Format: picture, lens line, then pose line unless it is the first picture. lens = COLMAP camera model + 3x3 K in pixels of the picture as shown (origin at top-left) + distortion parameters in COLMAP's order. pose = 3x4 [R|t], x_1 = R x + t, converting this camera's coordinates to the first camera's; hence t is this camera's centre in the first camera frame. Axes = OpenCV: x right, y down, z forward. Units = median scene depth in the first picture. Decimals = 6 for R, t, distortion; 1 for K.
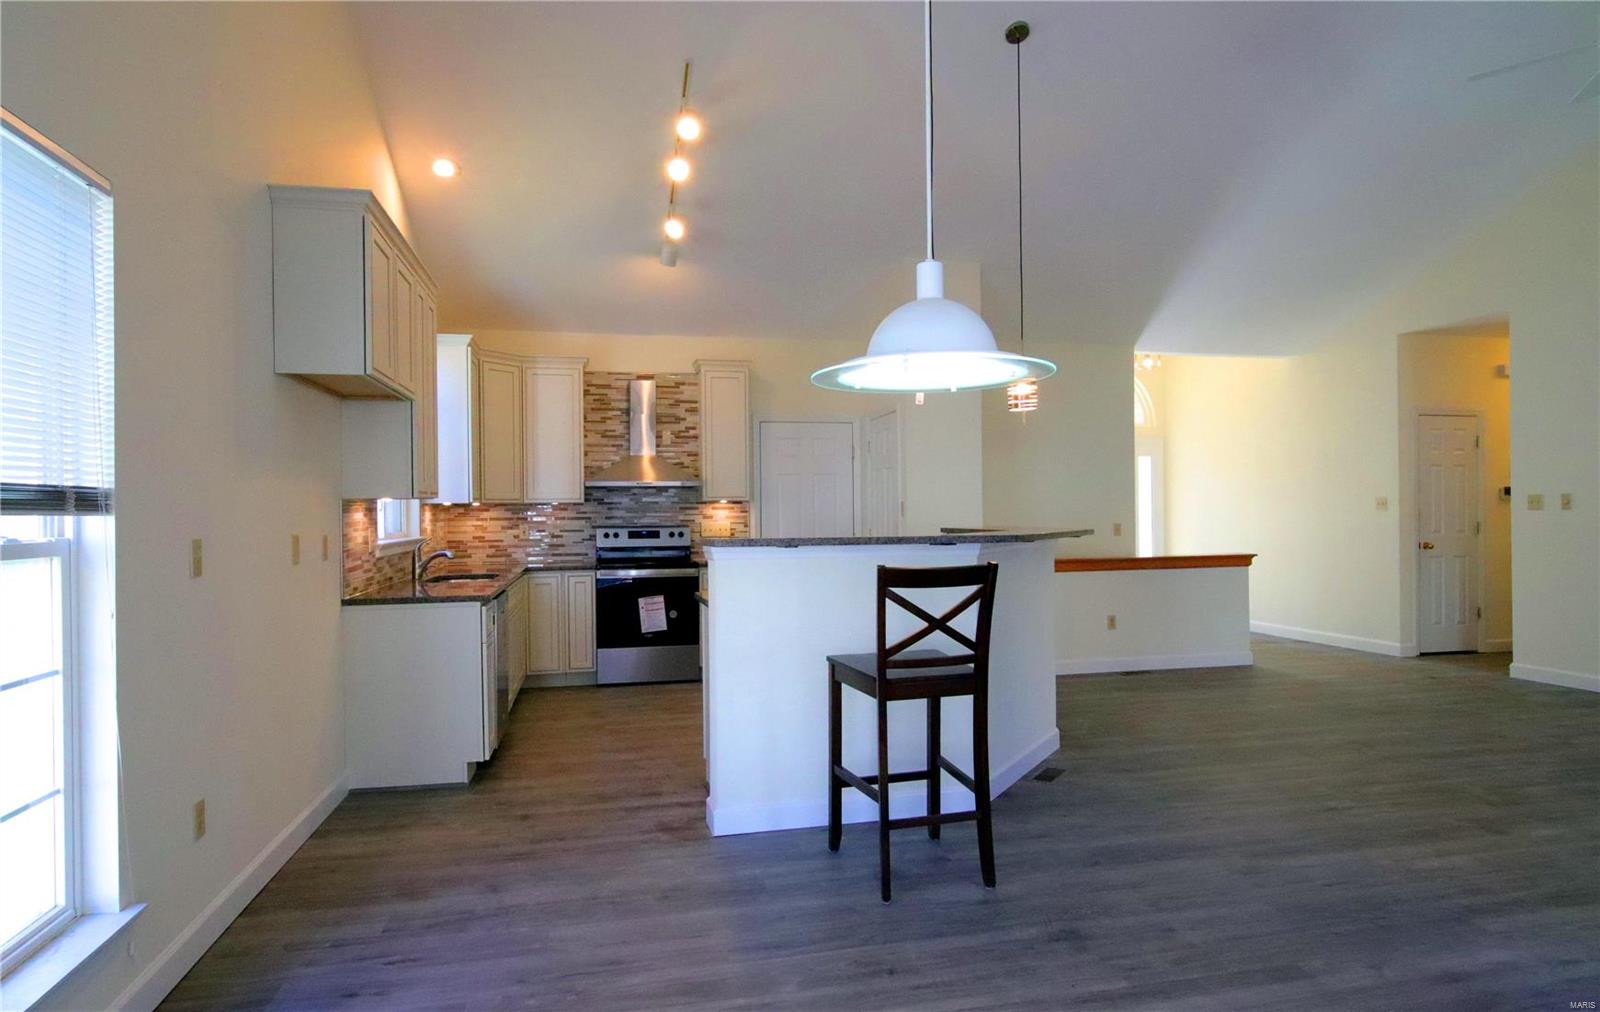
lens RADIAL K [[915.4, 0, 800.0], [0, 915.4, 506.0], [0, 0, 1]] dist [-0.002605, -0.000392]
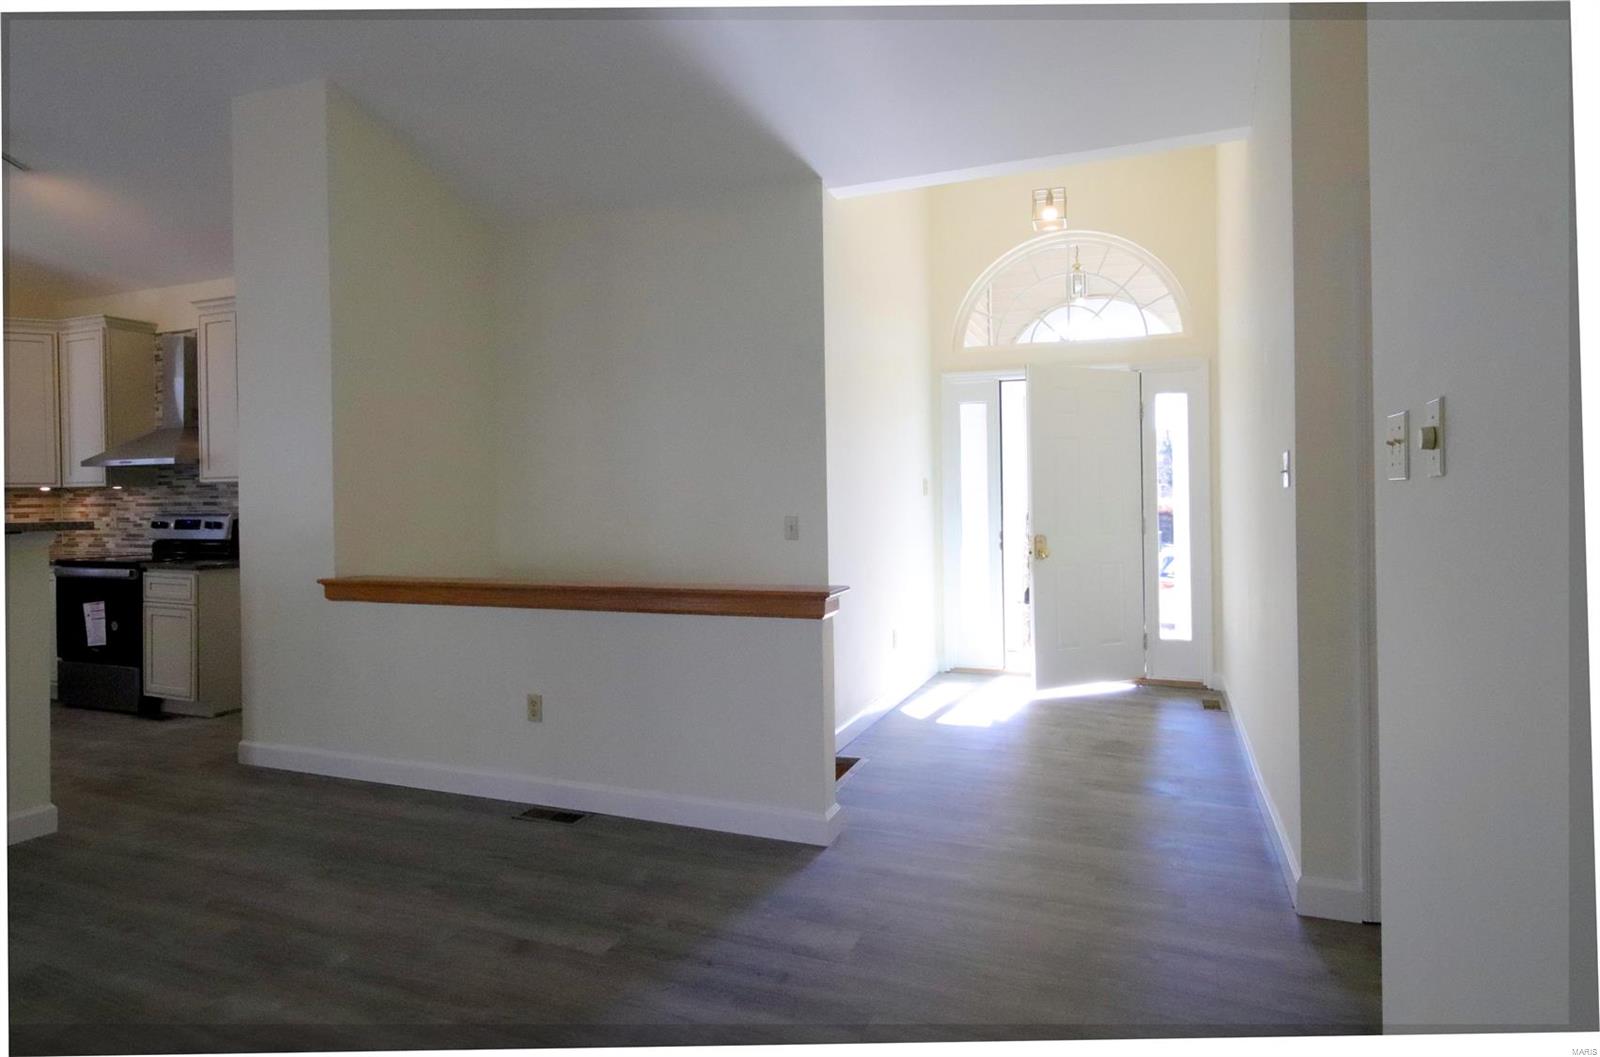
lens RADIAL K [[875.3, 0, 798.0], [0, 875.3, 501.0], [0, 0, 1]] dist [0.001966, -0.000224]
pose [[0.830176, 0.001334, -0.557500, 0.731378], [0.005695, 0.999925, 0.010874, 0.004601], [0.557473, -0.012203, 0.830105, 0.659945]]
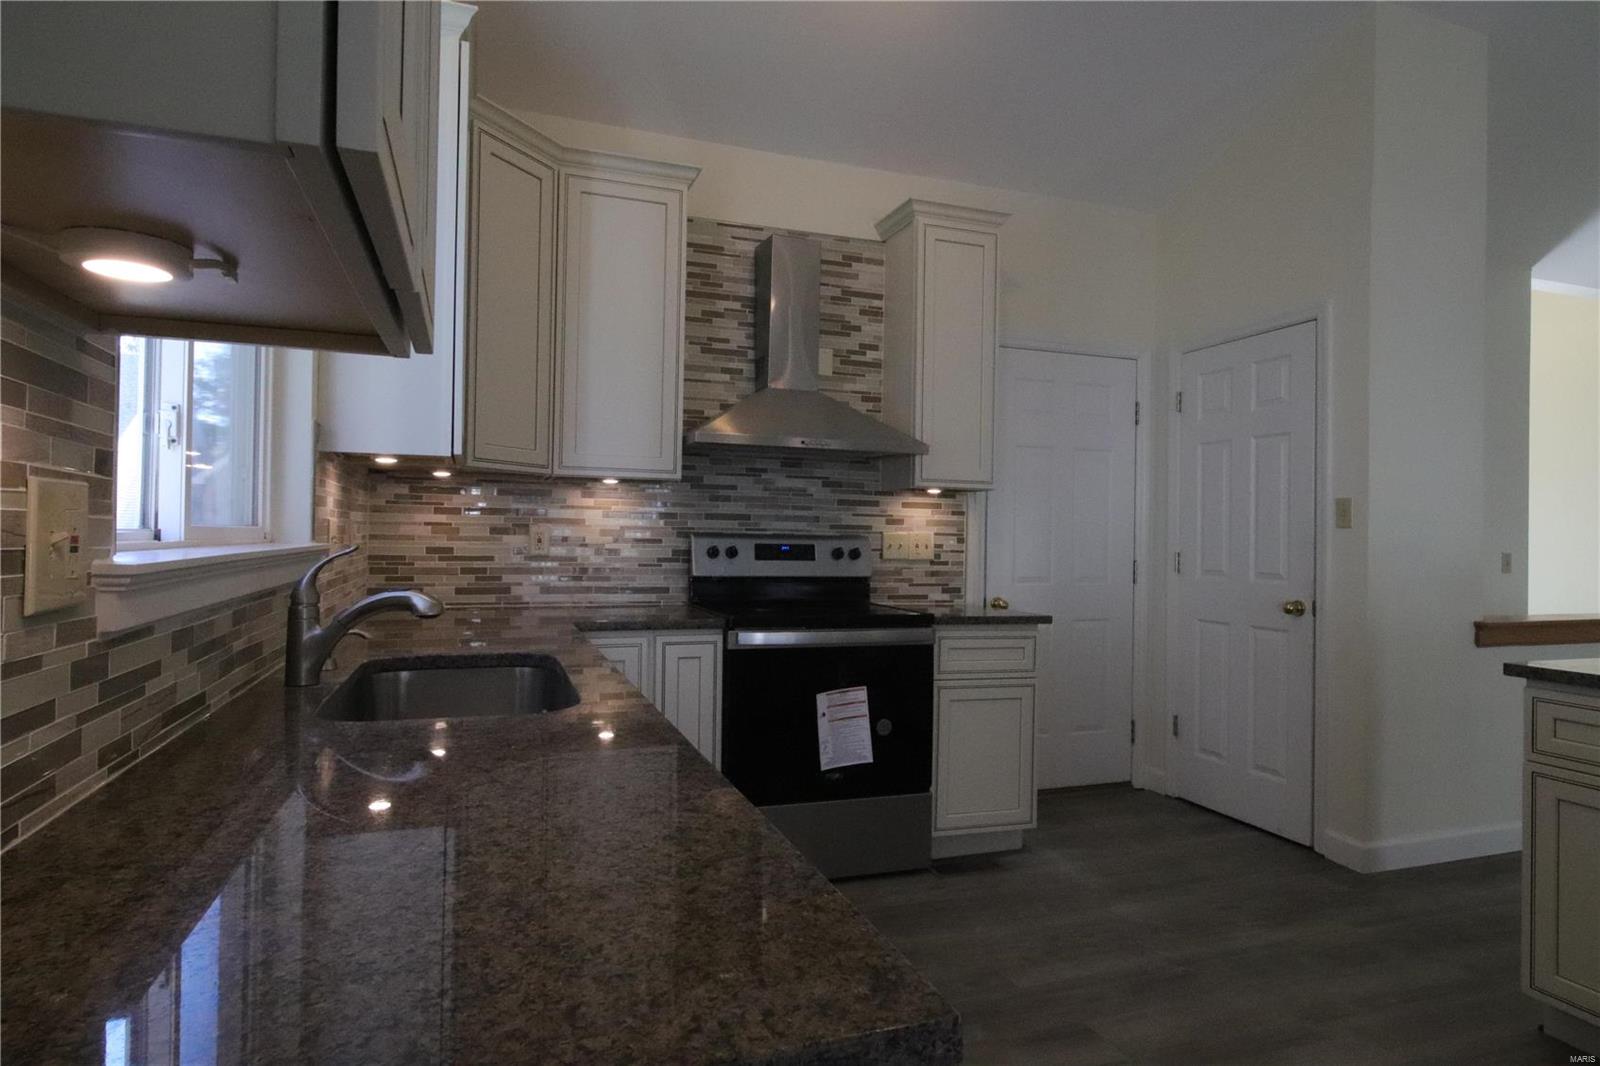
lens RADIAL K [[903.0, 0, 800.0], [0, 903.0, 521.8], [0, 0, 1]] dist [-0.000257, 0.000801]
pose [[0.992527, 0.028236, 0.118717, -0.223140], [-0.027208, 0.999577, -0.010264, 0.019854], [-0.118957, 0.006957, 0.992875, 0.522270]]
